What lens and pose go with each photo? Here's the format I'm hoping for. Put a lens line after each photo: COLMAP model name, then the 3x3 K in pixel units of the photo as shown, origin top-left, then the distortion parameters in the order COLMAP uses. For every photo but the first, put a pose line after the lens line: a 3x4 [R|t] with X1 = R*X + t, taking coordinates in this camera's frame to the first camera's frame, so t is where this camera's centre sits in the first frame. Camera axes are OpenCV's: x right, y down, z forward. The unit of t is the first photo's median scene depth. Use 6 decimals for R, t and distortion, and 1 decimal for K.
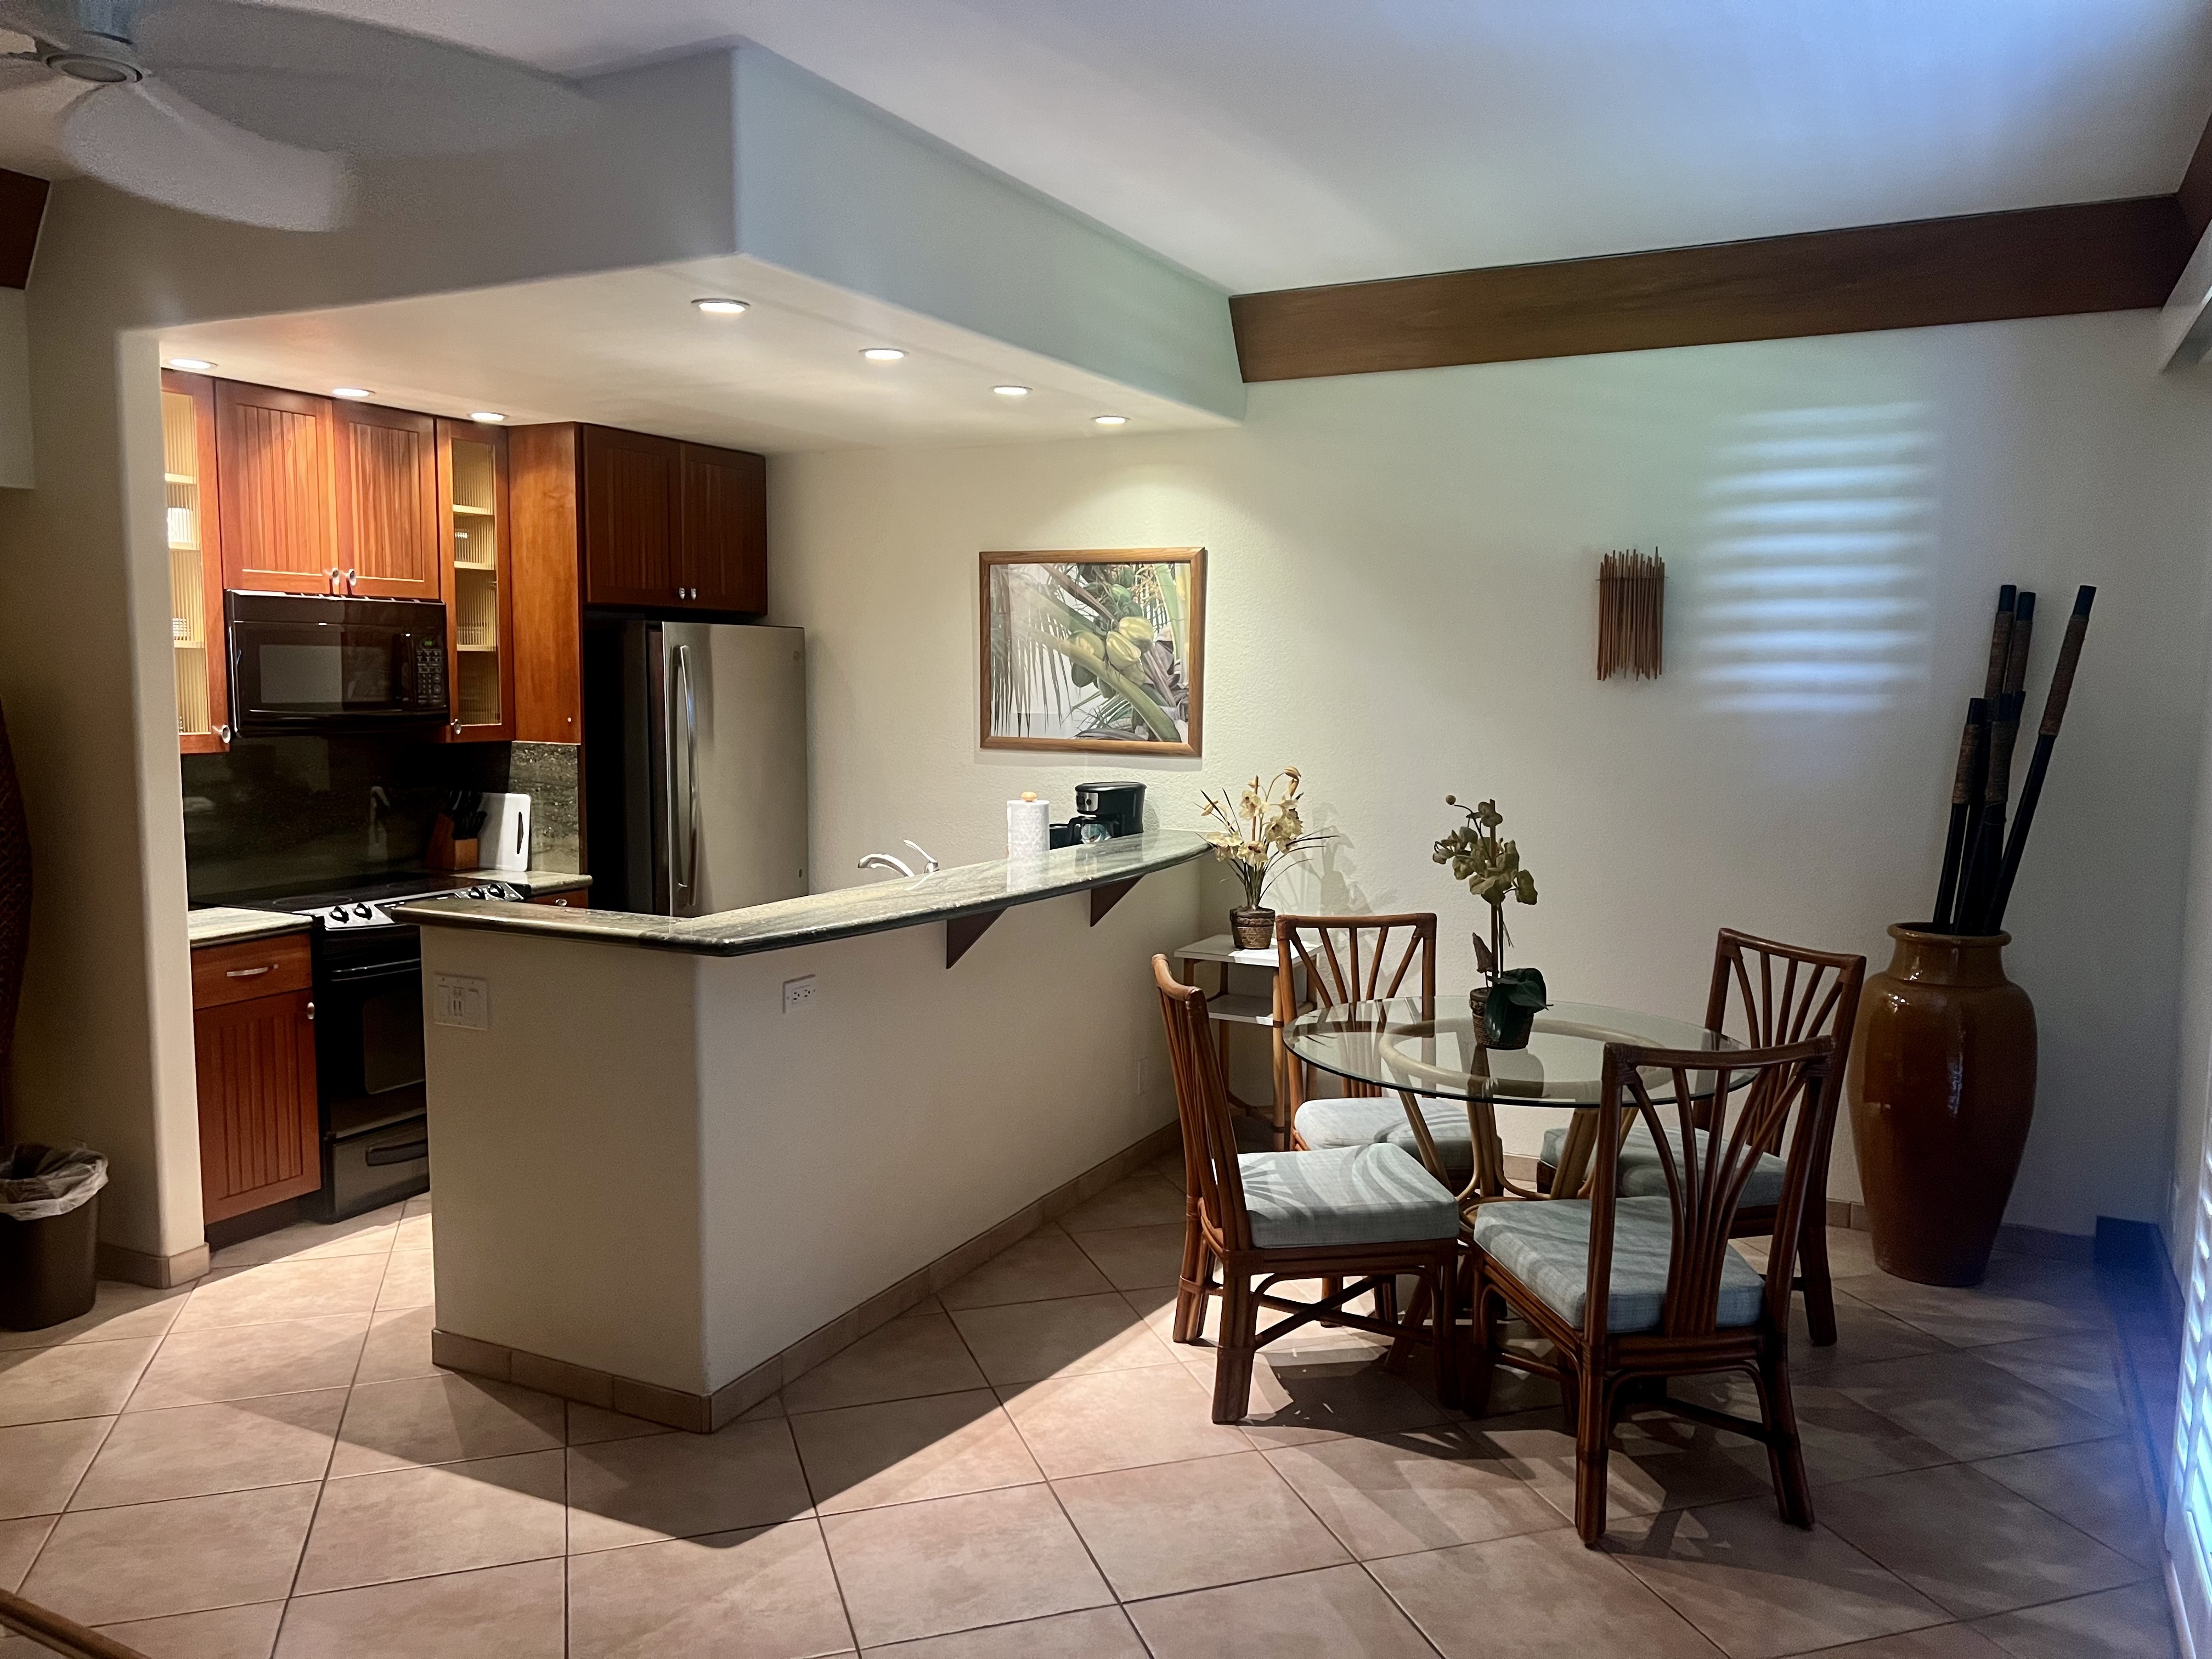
lens RADIAL K [[1656.9, 0, 1115.9], [0, 1656.9, 864.3], [0, 0, 1]] dist [0.129169, -0.284263]
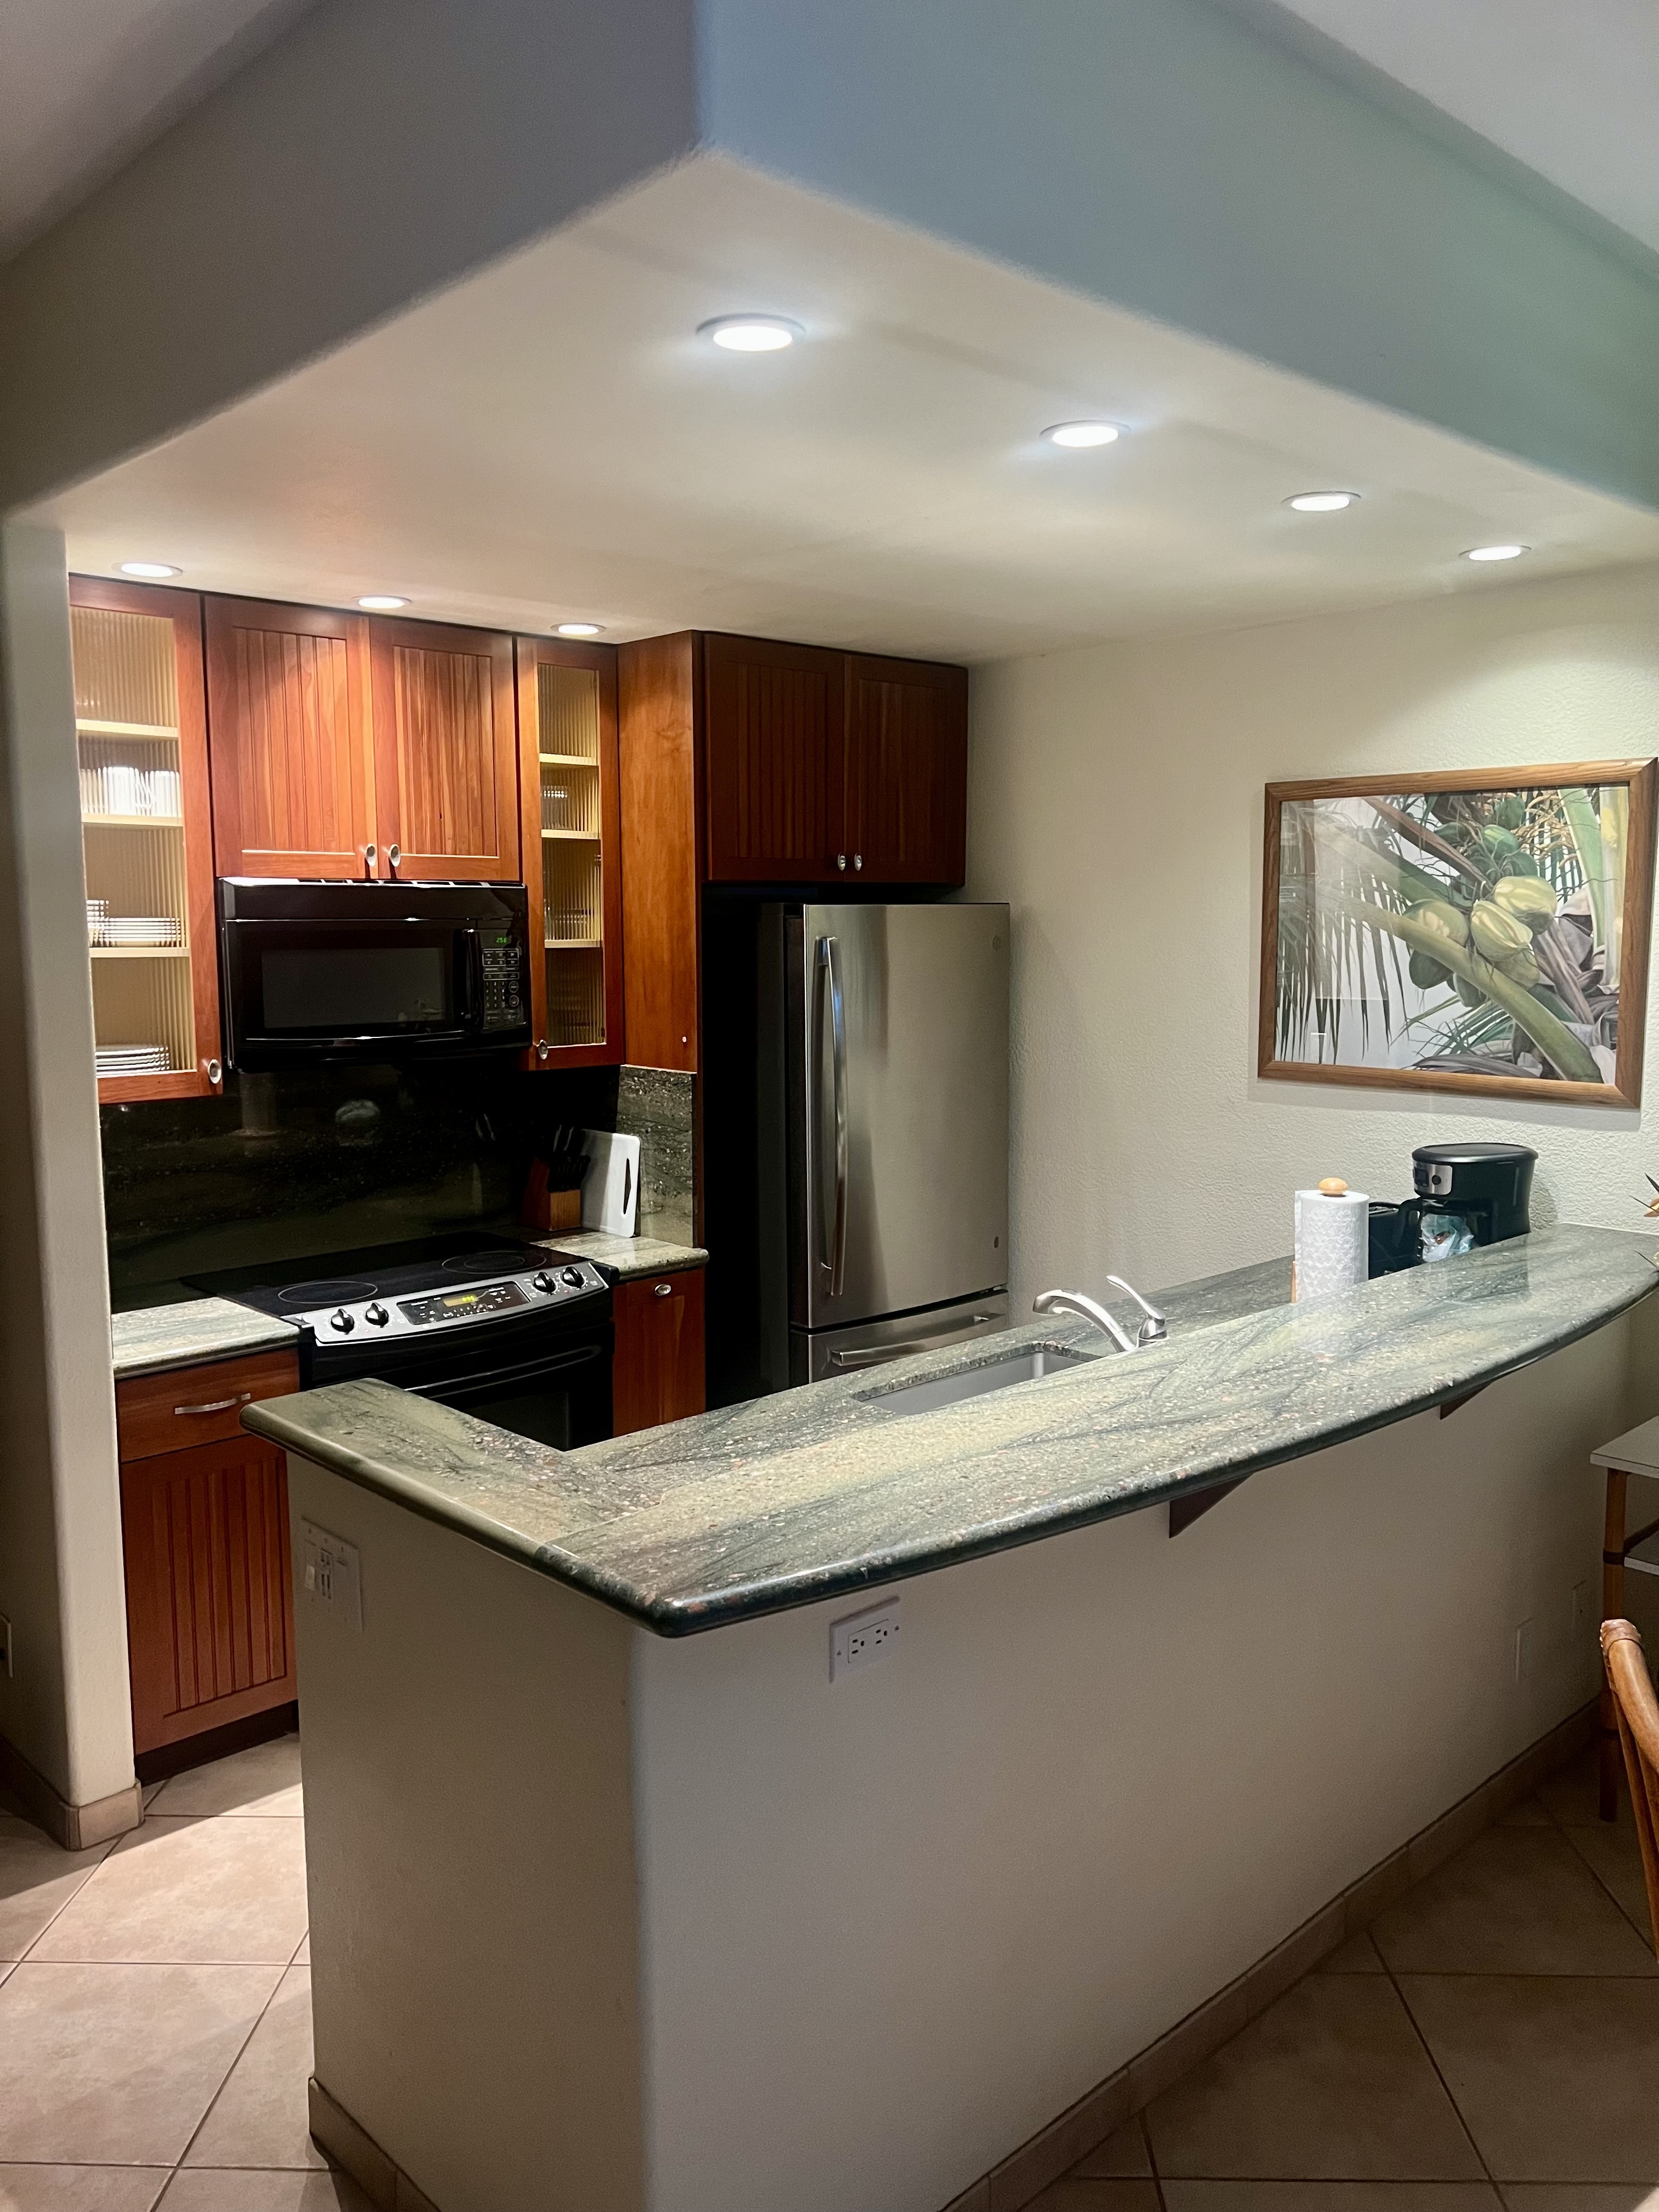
lens RADIAL K [[1656.9, 0, 829.5], [0, 1656.9, 1106.0], [0, 0, 1]] dist [0.129169, -0.284263]
pose [[0.940457, 0.023743, -0.339081, -0.017280], [-0.024173, 0.999703, 0.002957, -0.060458], [0.339051, 0.005415, 0.940752, 0.333710]]
